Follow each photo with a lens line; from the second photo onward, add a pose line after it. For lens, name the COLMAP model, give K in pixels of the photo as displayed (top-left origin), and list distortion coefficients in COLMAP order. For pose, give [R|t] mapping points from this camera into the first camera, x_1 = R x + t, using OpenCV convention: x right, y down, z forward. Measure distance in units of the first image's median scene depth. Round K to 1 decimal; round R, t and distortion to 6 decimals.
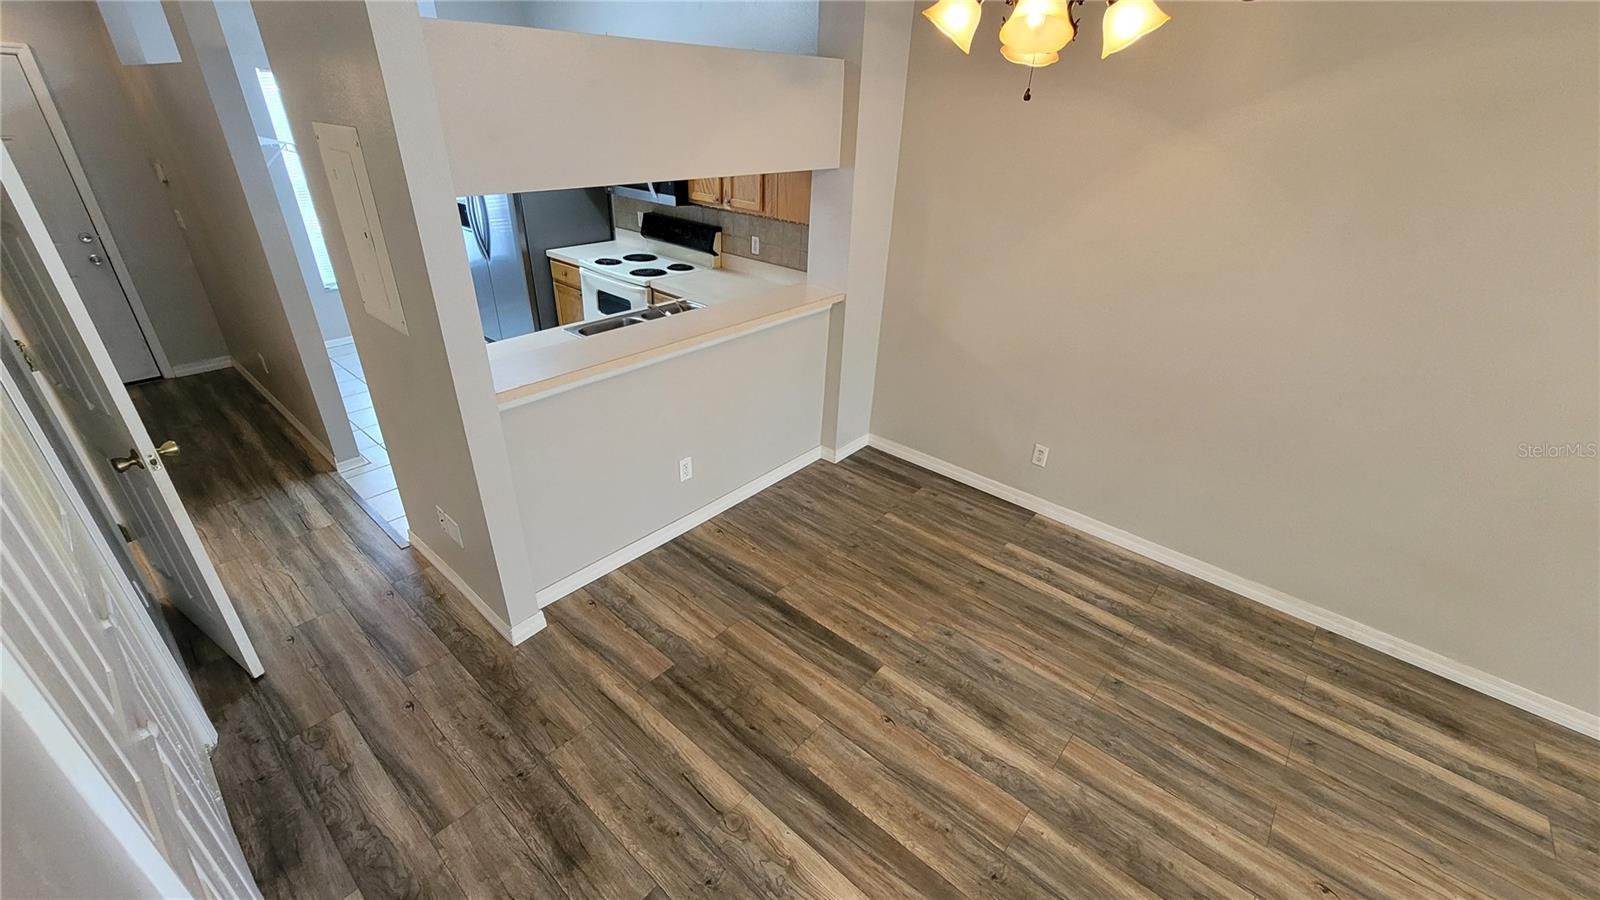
lens RADIAL K [[654.8, 0, 788.9], [0, 654.8, 449.3], [0, 0, 1]] dist [-0.006495, 0.002038]
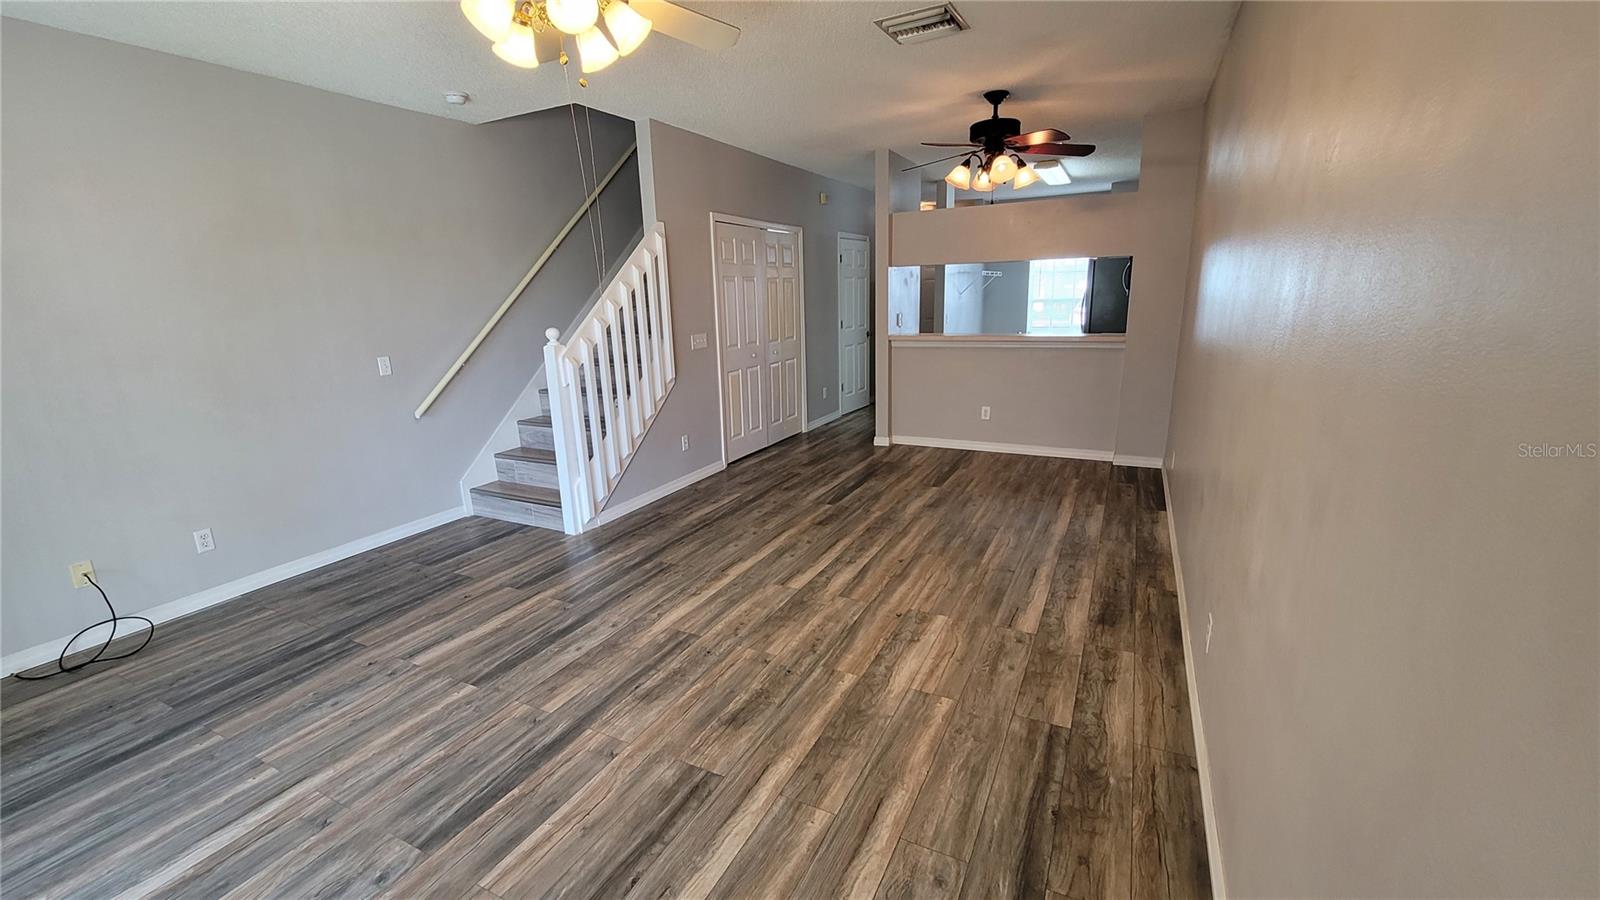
lens RADIAL K [[654.8, 0, 800.2], [0, 654.8, 466.3], [0, 0, 1]] dist [-0.006495, 0.002038]
pose [[0.252137, 0.207191, -0.945250, 1.882841], [-0.428382, 0.899781, 0.082958, 0.300904], [0.867707, 0.384012, 0.315626, 0.035960]]
